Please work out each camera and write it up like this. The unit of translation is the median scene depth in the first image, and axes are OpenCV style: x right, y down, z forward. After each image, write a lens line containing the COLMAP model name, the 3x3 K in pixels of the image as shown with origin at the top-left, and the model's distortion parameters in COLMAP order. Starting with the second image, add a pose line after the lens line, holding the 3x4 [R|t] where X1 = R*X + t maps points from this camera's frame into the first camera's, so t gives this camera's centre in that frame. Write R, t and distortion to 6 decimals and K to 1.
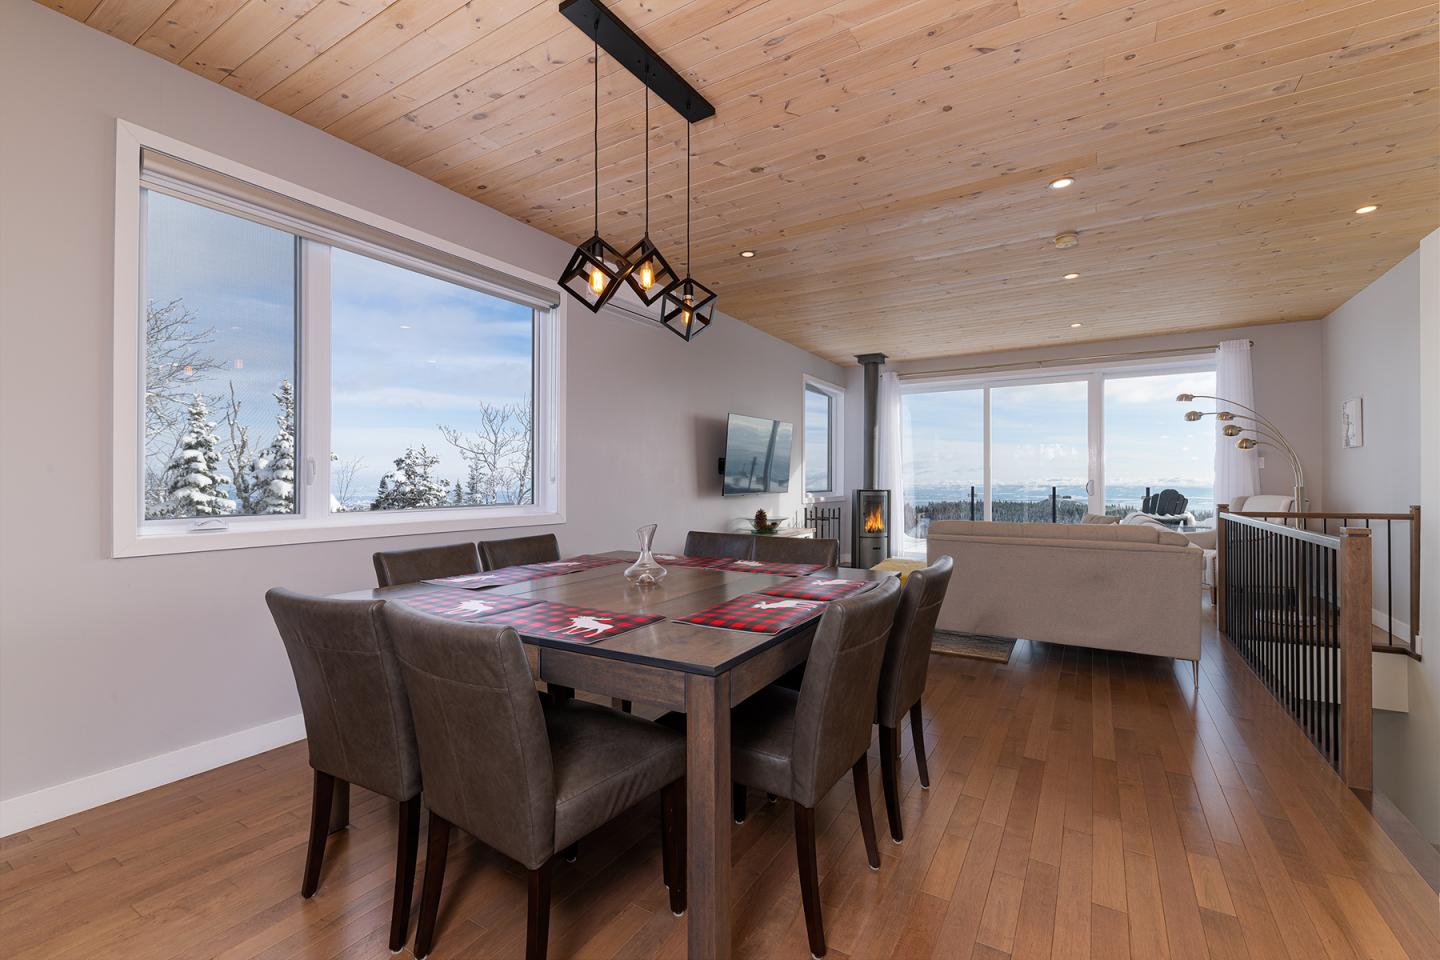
lens RADIAL K [[599.0, 0, 715.9], [0, 599.0, 476.5], [0, 0, 1]] dist [0.000043, -0.007043]
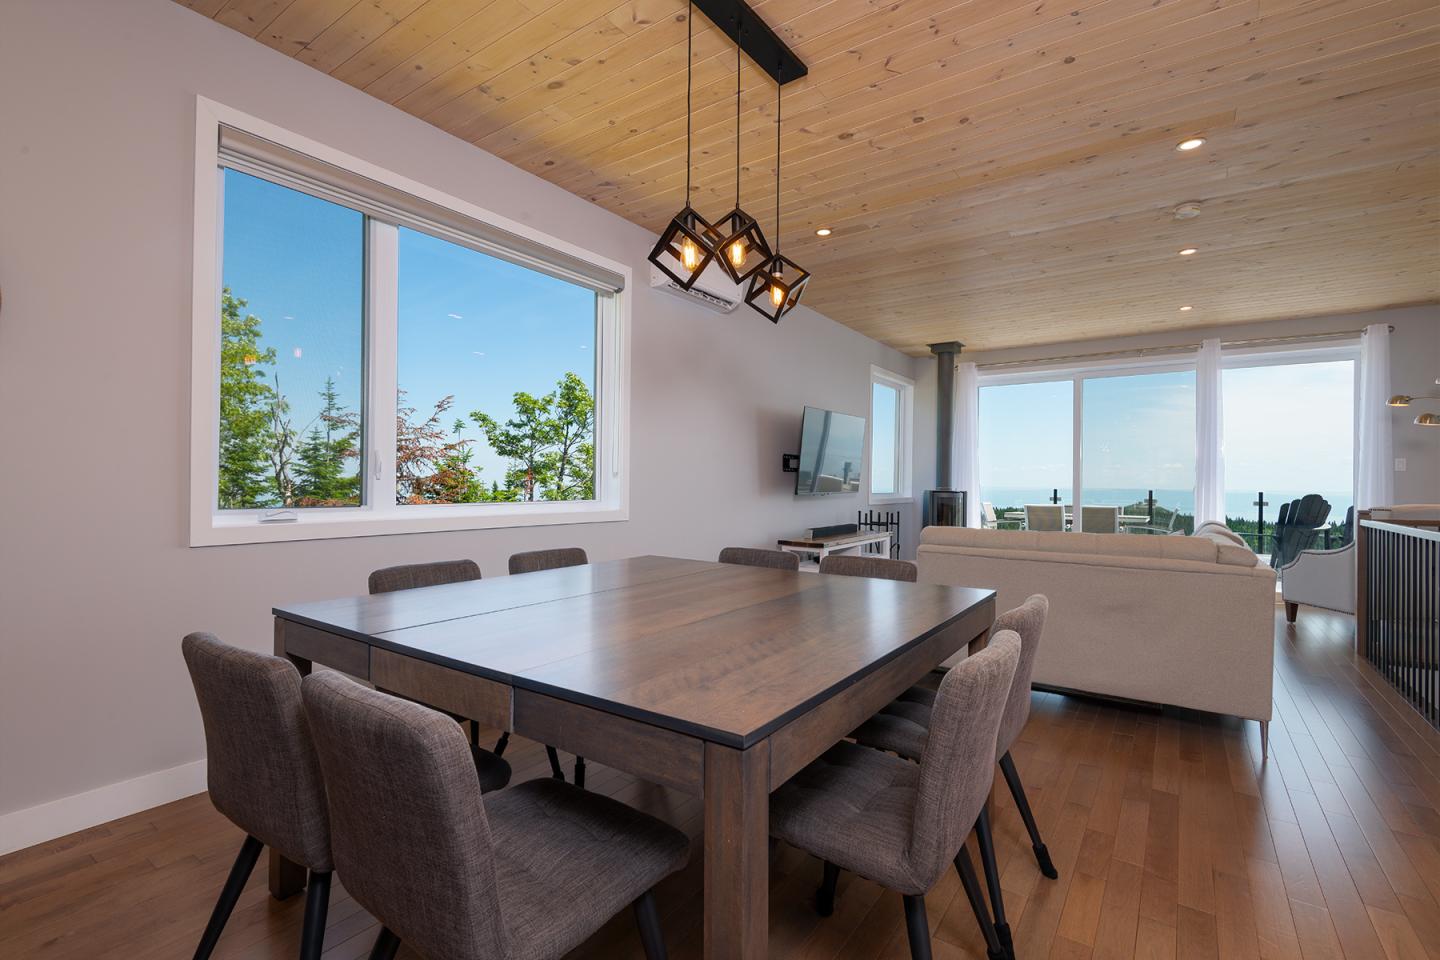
lens RADIAL K [[637.6, 0, 716.6], [0, 637.6, 479.5], [0, 0, 1]] dist [0.002684, -0.011095]
pose [[0.997618, 0.009257, -0.068361, -0.050585], [-0.009026, 0.999952, 0.003683, 0.008649], [0.068392, -0.003057, 0.997654, 0.012626]]
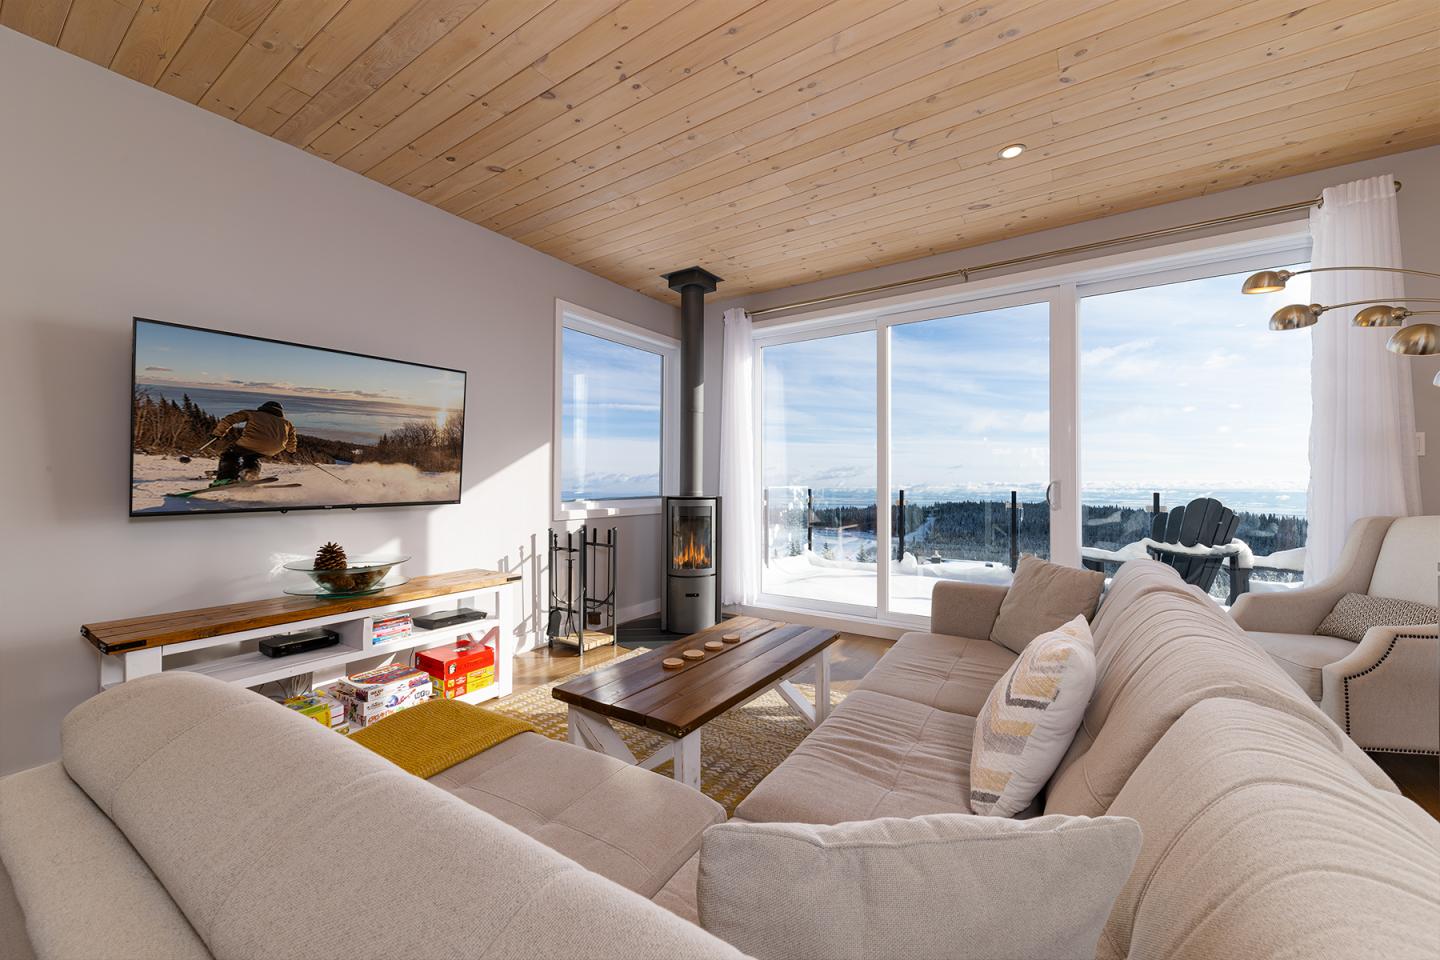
lens RADIAL K [[538.1, 0, 724.1], [0, 538.1, 479.8], [0, 0, 1]] dist [0.001065, -0.000180]
pose [[0.999400, -0.003116, -0.034506, 0.723295], [0.003463, 0.999944, 0.010028, -0.000547], [0.034473, -0.010141, 0.999354, 1.047536]]
